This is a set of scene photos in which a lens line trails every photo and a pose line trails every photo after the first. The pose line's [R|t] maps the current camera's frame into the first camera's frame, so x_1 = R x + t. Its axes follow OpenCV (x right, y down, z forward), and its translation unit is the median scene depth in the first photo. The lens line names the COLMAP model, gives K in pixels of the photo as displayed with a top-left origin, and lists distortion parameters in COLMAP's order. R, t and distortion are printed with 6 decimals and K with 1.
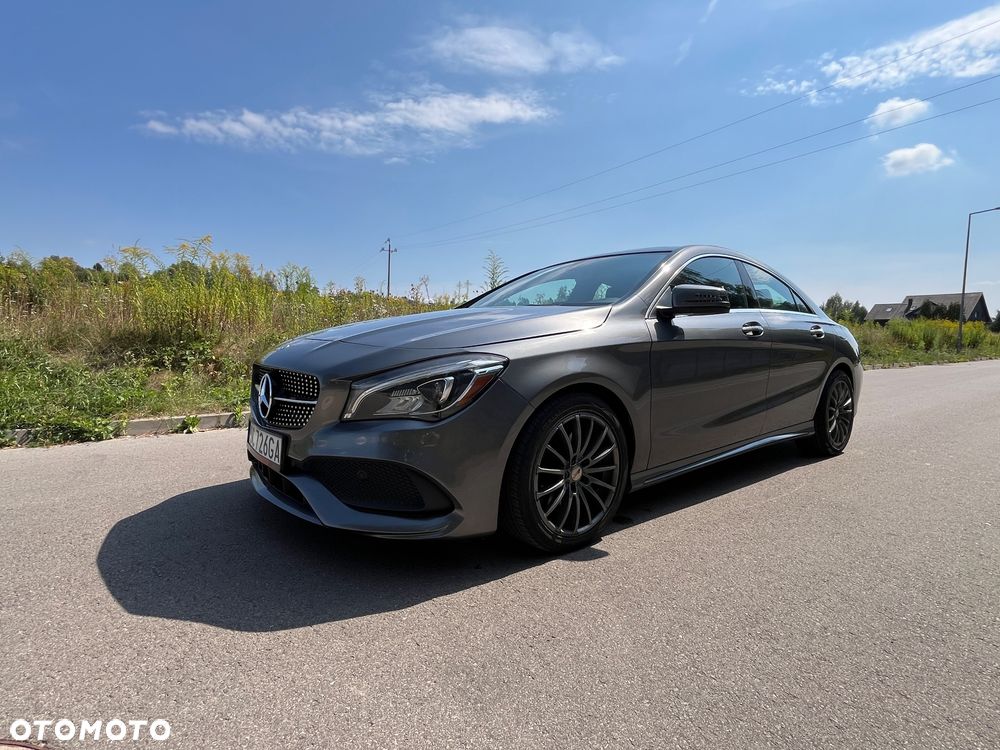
lens RADIAL K [[502.8, 0, 500.0], [0, 502.8, 375.0], [0, 0, 1]] dist [-0.004087, 0.000622]
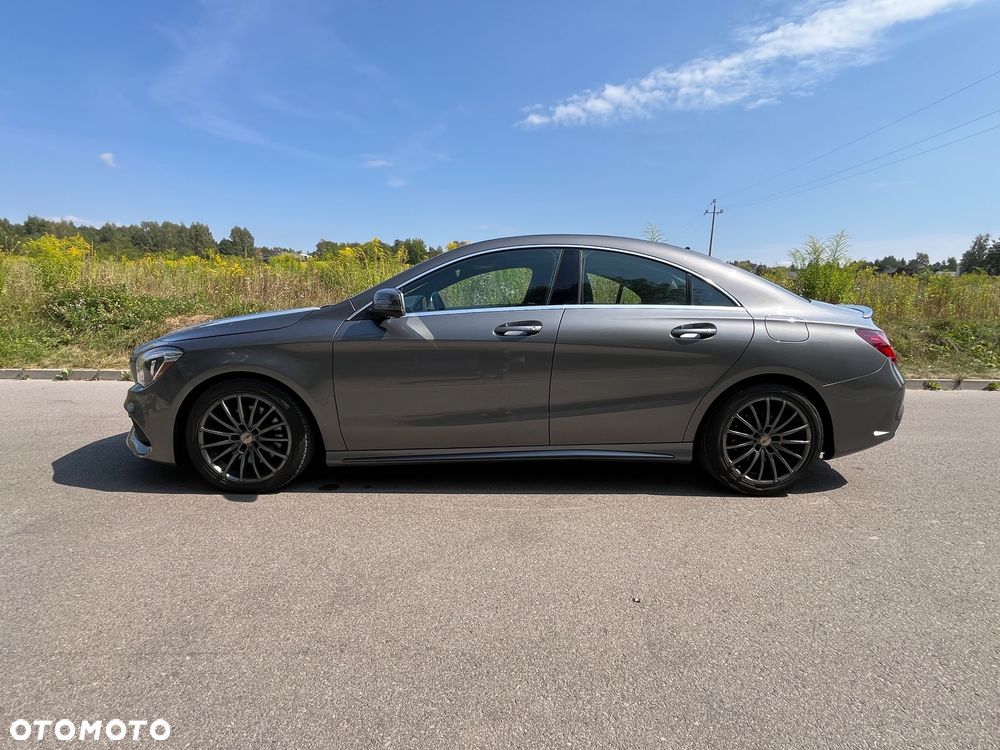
lens RADIAL K [[516.6, 0, 500.0], [0, 516.6, 375.0], [0, 0, 1]] dist [-0.002354, -0.000058]
pose [[0.796776, 0.085578, -0.598184, 1.420265], [-0.051271, 0.995925, 0.074187, -0.102215], [0.602096, -0.028441, 0.797917, 0.302574]]
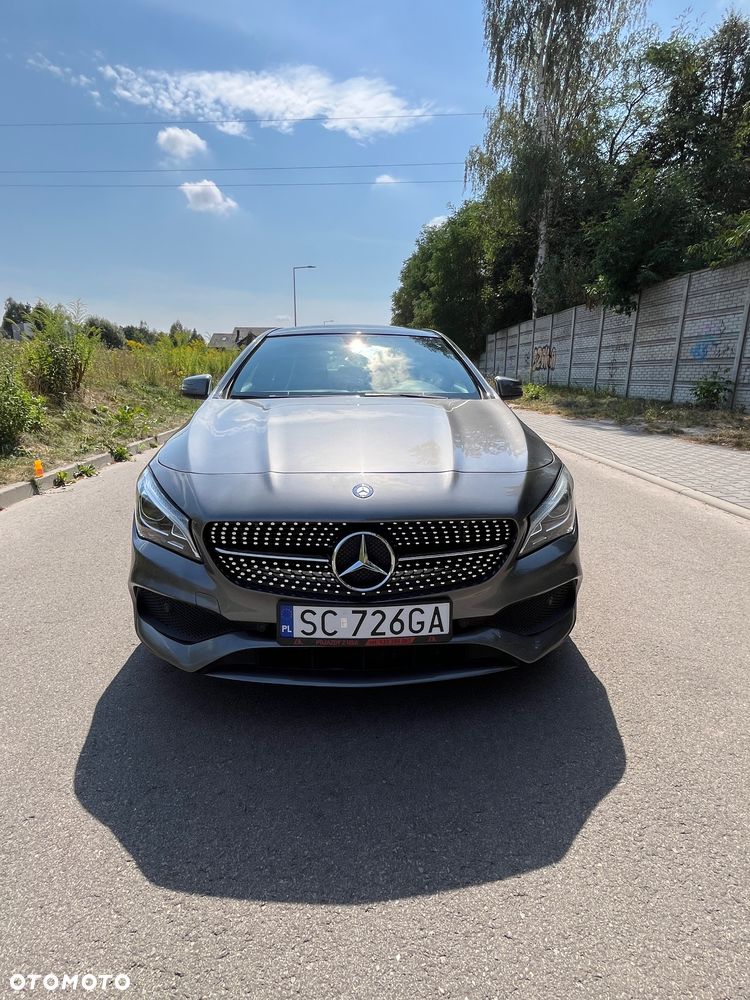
lens RADIAL K [[501.9, 0, 371.6], [0, 501.9, 493.7], [0, 0, 1]] dist [-0.005216, -0.000189]
pose [[0.575047, -0.211109, 0.790414, -1.017190], [0.063089, 0.974700, 0.214430, -0.208188], [-0.815684, -0.073440, 0.573817, 0.591662]]
